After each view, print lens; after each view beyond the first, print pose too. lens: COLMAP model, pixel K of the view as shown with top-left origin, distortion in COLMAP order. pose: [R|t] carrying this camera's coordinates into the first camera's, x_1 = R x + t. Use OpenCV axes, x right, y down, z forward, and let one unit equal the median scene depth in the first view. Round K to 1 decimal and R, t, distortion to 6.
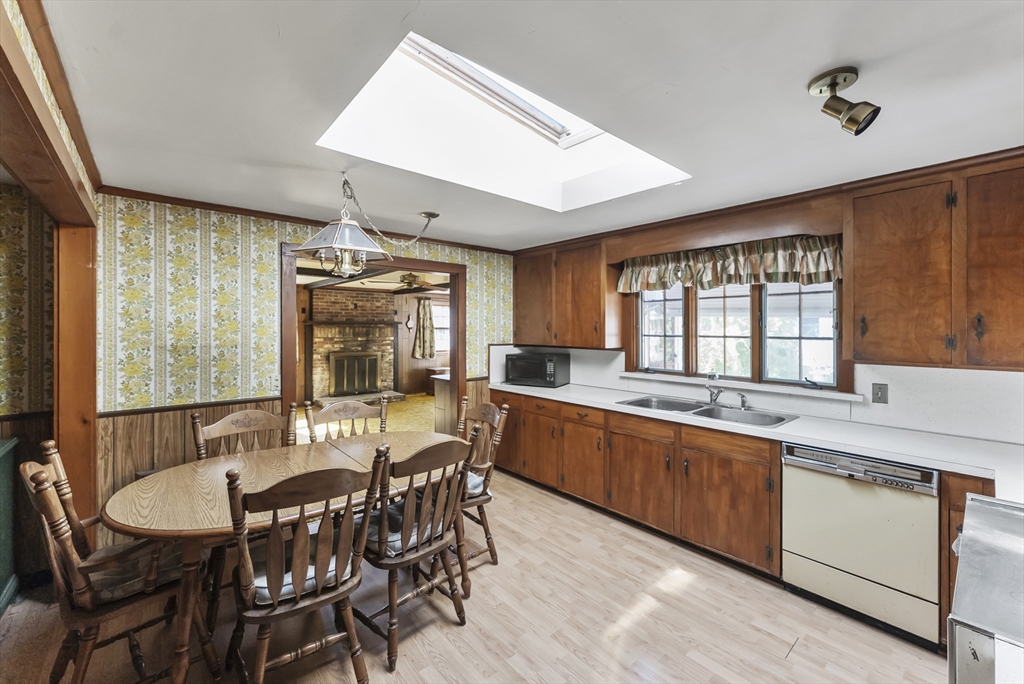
lens RADIAL K [[418.5, 0, 511.7], [0, 418.5, 321.7], [0, 0, 1]] dist [0.000797, -0.000492]
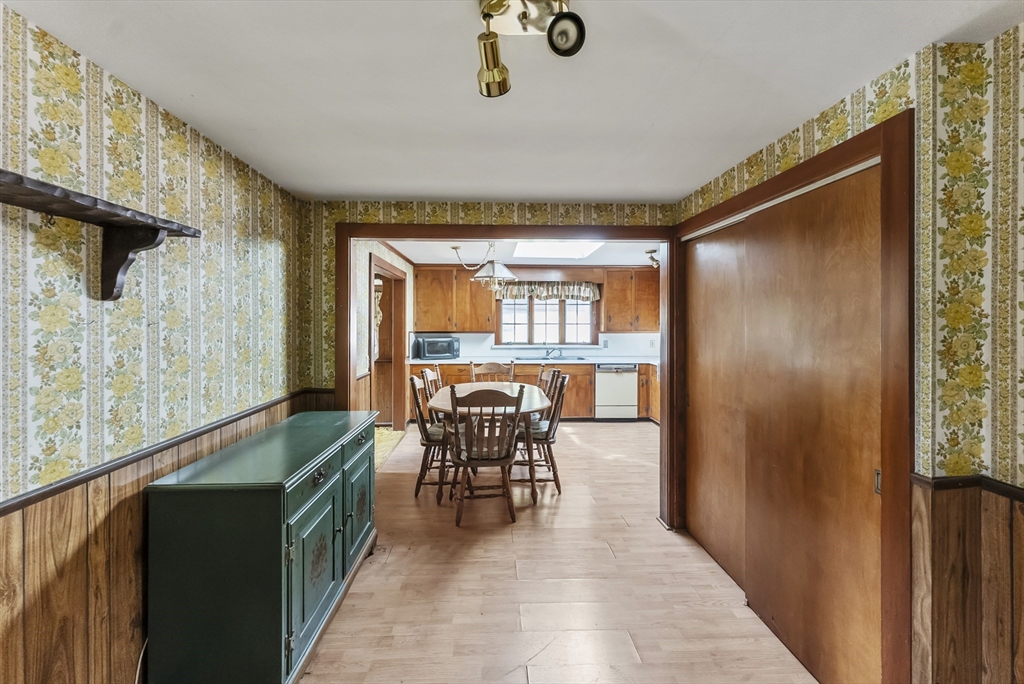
lens RADIAL K [[418.5, 0, 506.6], [0, 418.5, 320.2], [0, 0, 1]] dist [0.000797, -0.000492]
pose [[0.623261, 0.000174, 0.782014, -1.303147], [-0.010999, 0.999903, 0.008544, 0.002764], [-0.781937, -0.013927, 0.623202, -0.127750]]
